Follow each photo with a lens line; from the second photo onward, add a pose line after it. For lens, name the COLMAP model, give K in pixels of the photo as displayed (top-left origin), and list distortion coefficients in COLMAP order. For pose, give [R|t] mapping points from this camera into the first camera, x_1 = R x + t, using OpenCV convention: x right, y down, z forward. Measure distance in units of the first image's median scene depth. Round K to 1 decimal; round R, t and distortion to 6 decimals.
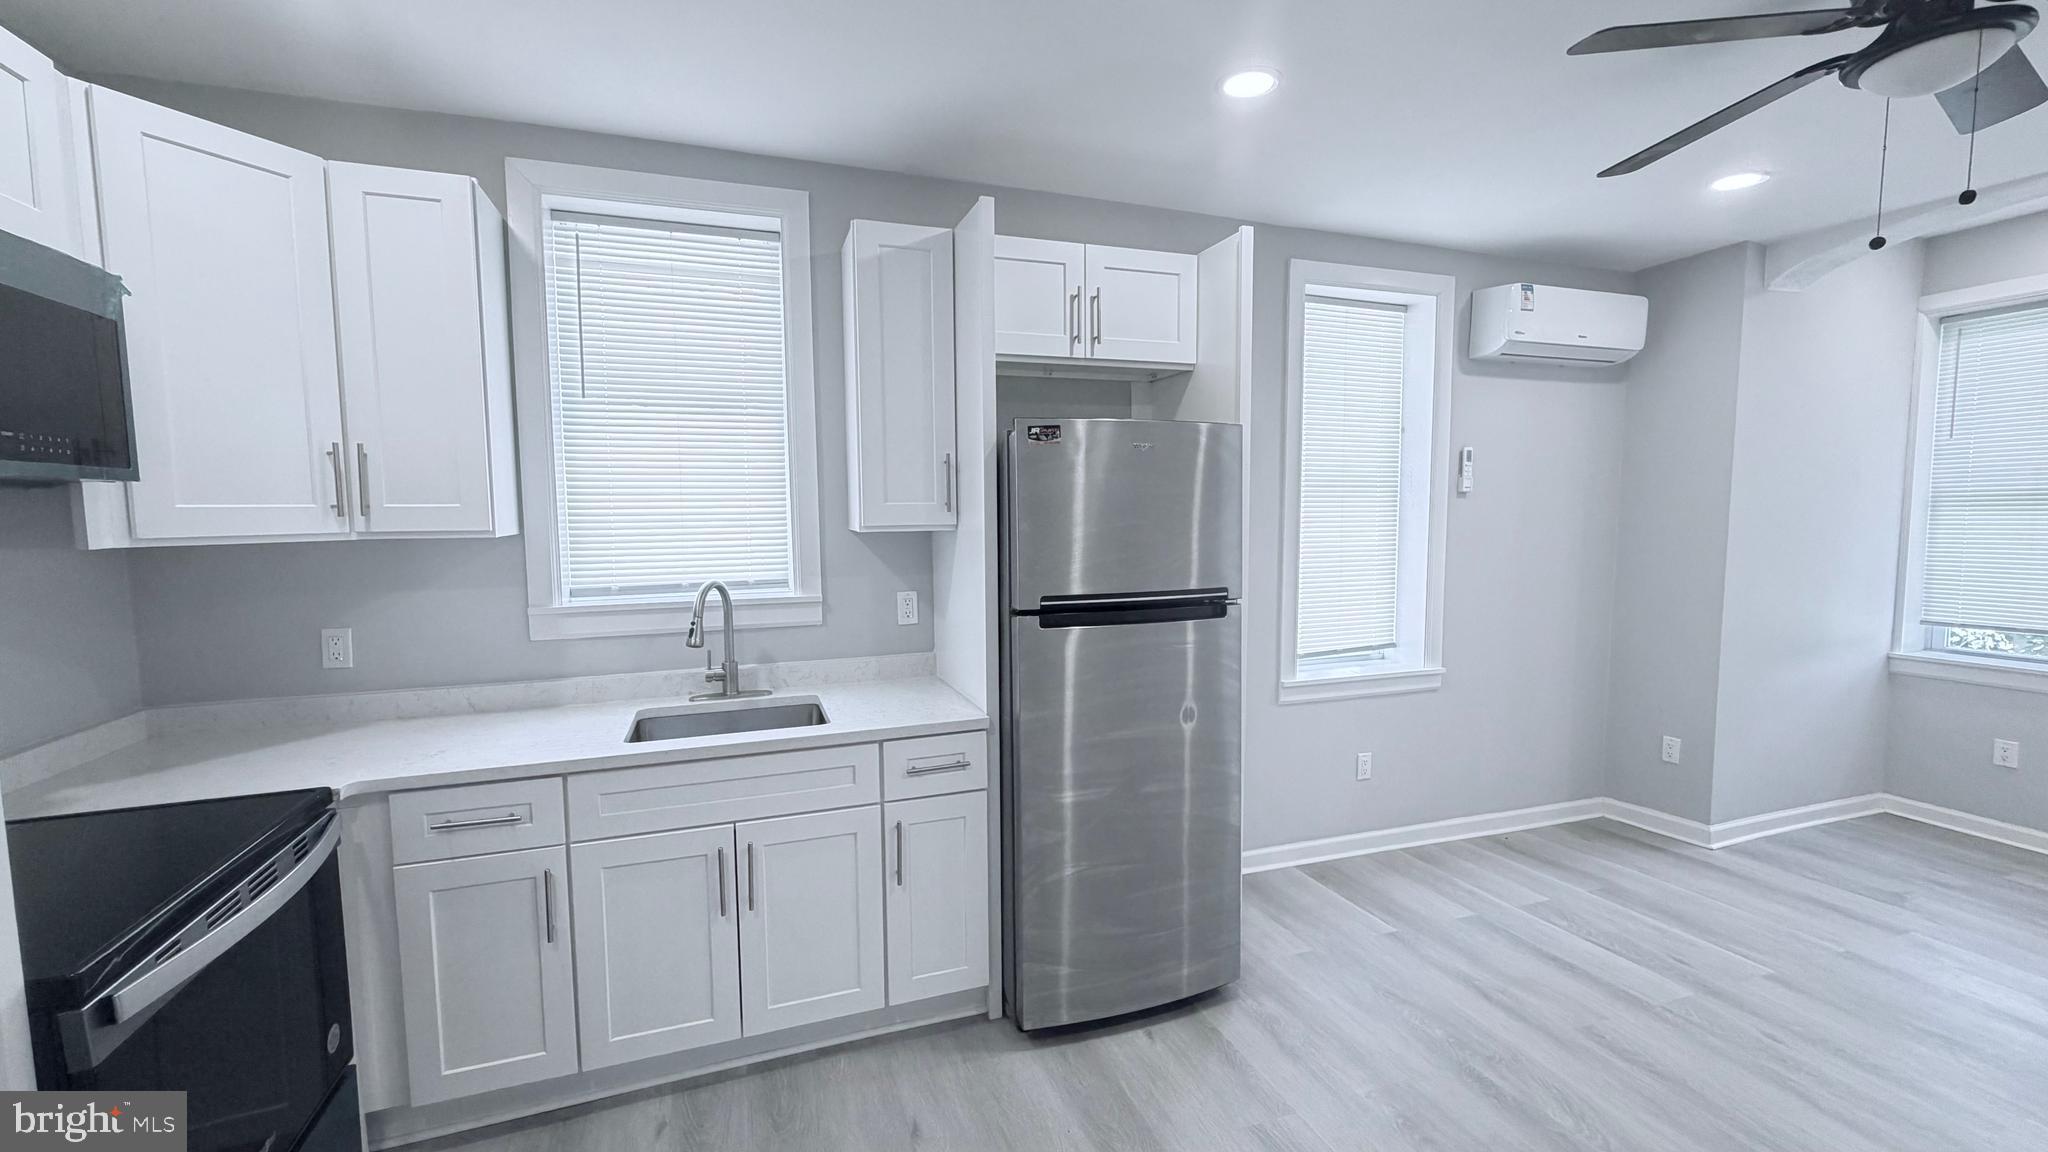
lens RADIAL K [[815.6, 0, 1016.3], [0, 815.6, 574.4], [0, 0, 1]] dist [-0.000903, 0.000462]
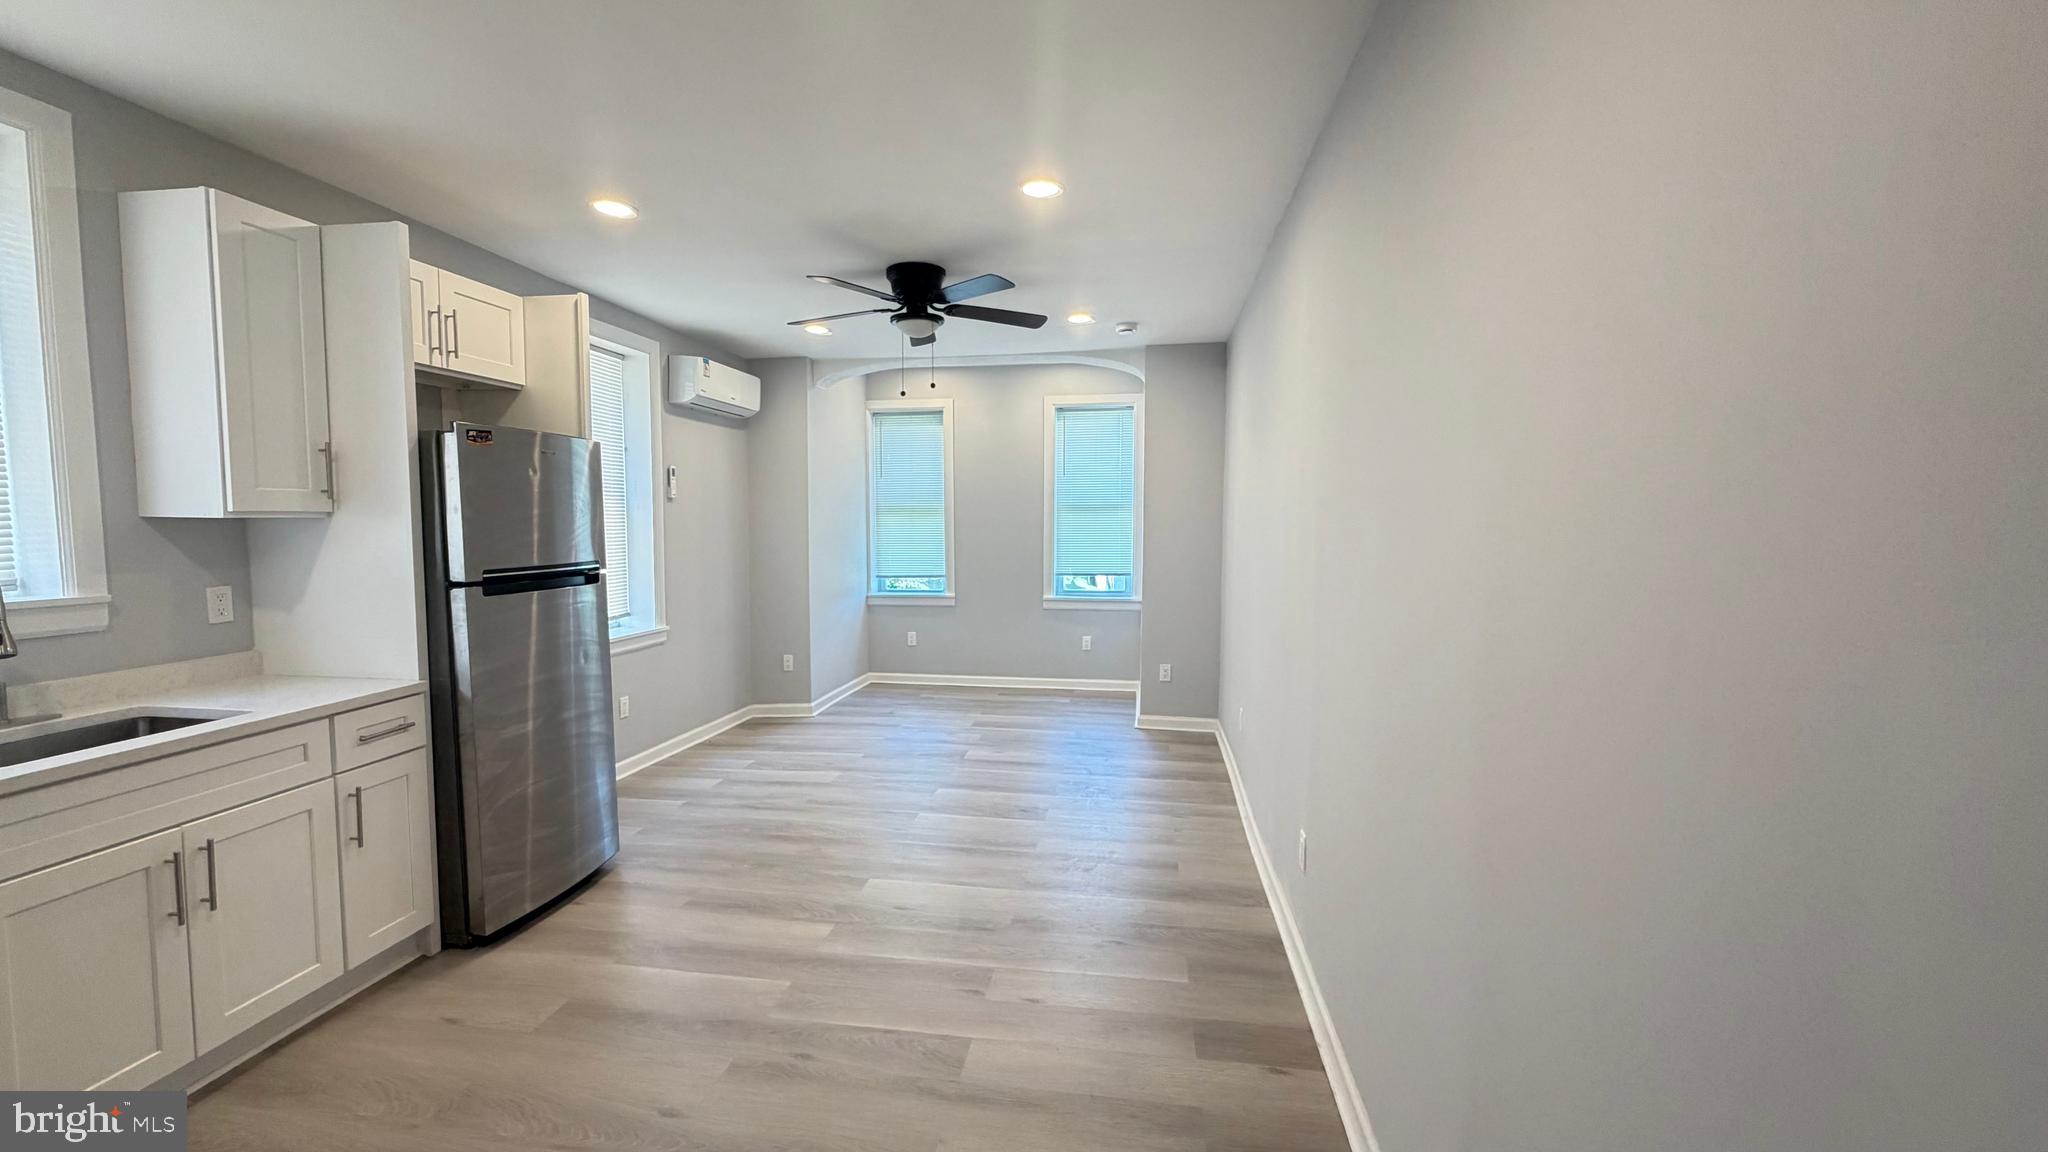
lens RADIAL K [[815.6, 0, 1016.9], [0, 815.6, 574.0], [0, 0, 1]] dist [-0.000903, 0.000462]
pose [[0.469997, -0.049626, 0.881272, -0.466458], [0.062544, 0.997781, 0.022831, 0.038120], [-0.880450, 0.044387, 0.472058, -0.192236]]
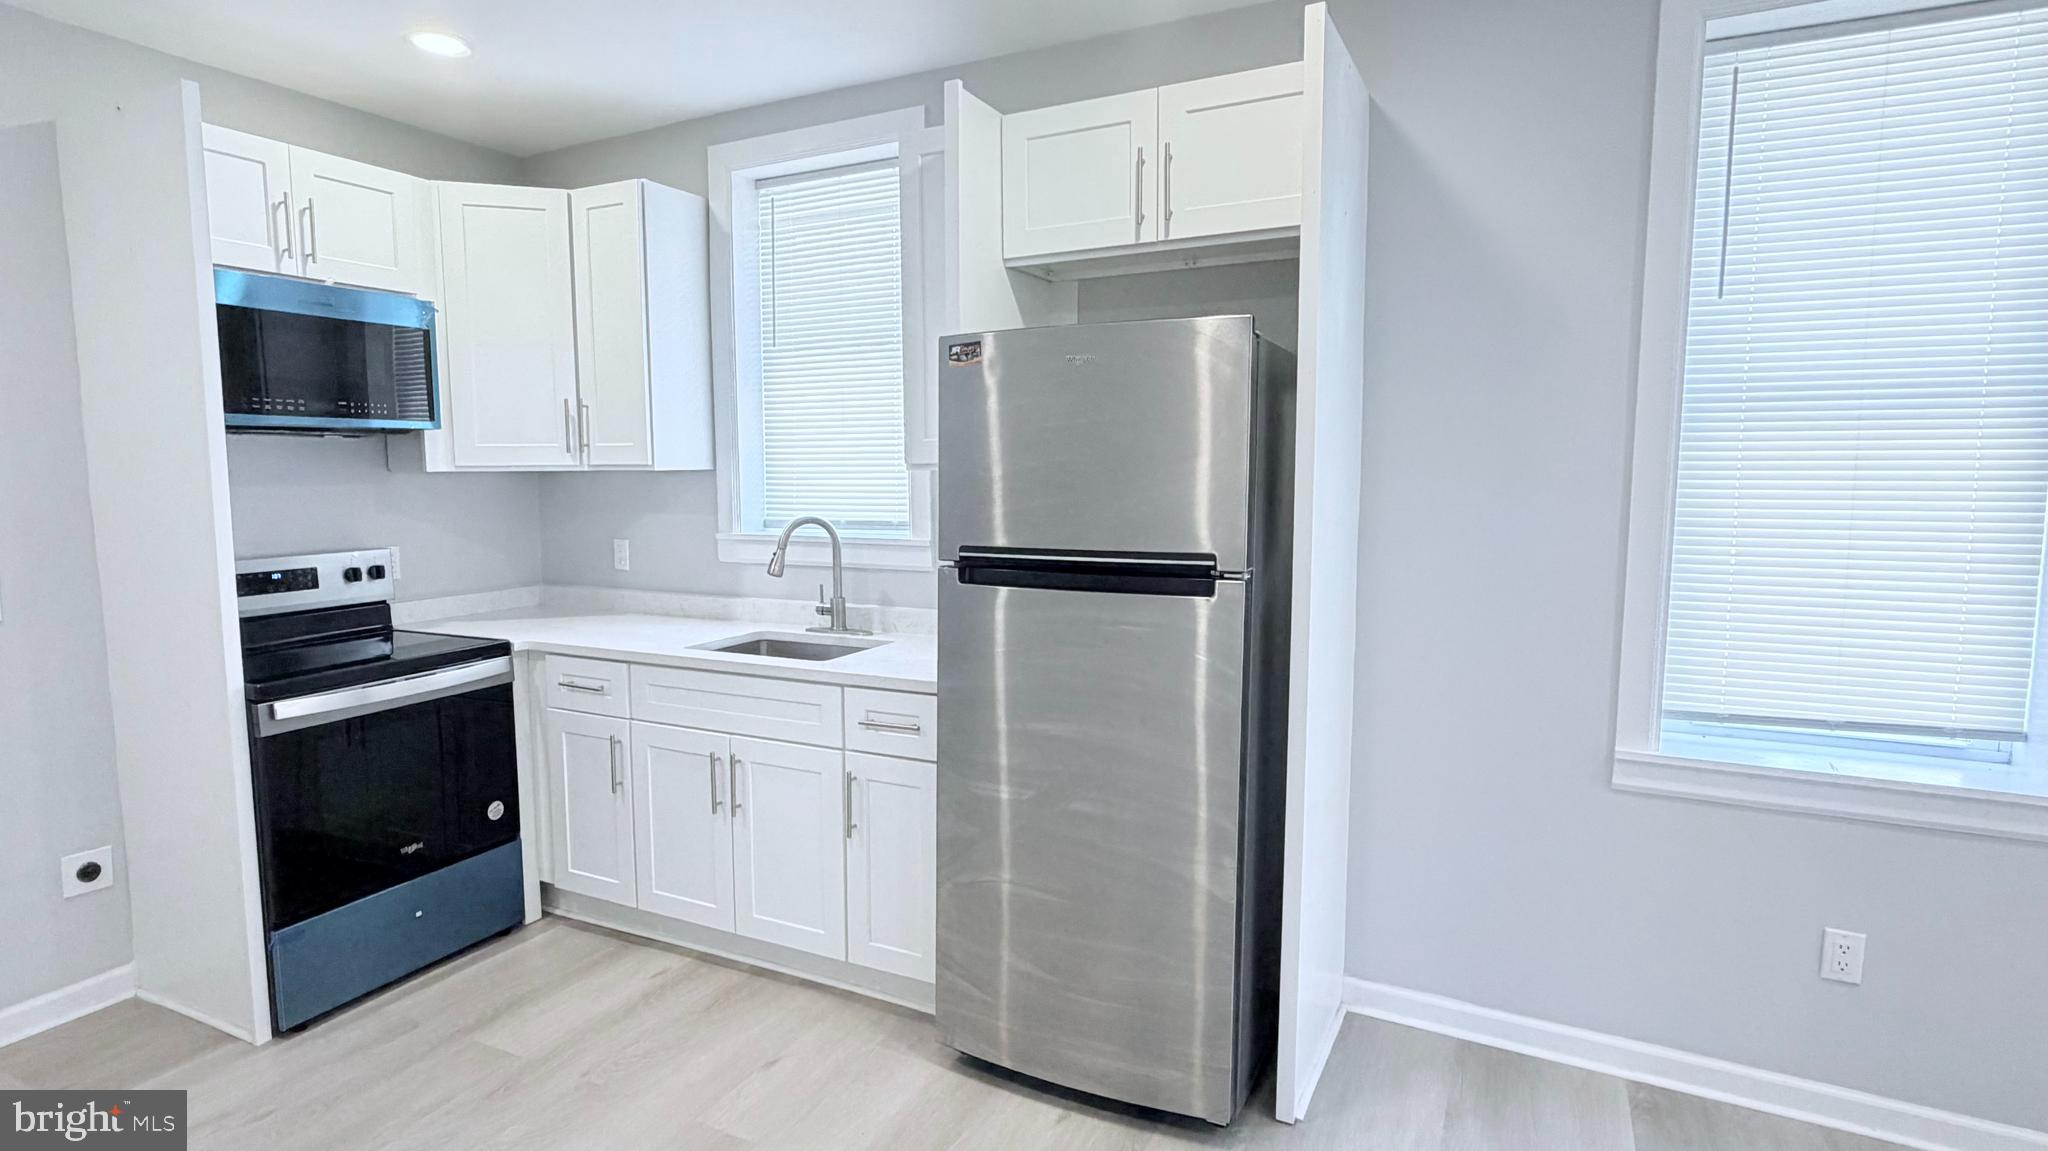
lens RADIAL K [[1063.1, 0, 970.2], [0, 1063.1, 580.2], [0, 0, 1]] dist [-0.001628, -0.001163]
pose [[0.674837, 0.082784, -0.733309, 0.596156], [-0.060313, 0.996551, 0.056998, -0.000392], [0.735498, 0.005764, 0.677502, 0.181315]]
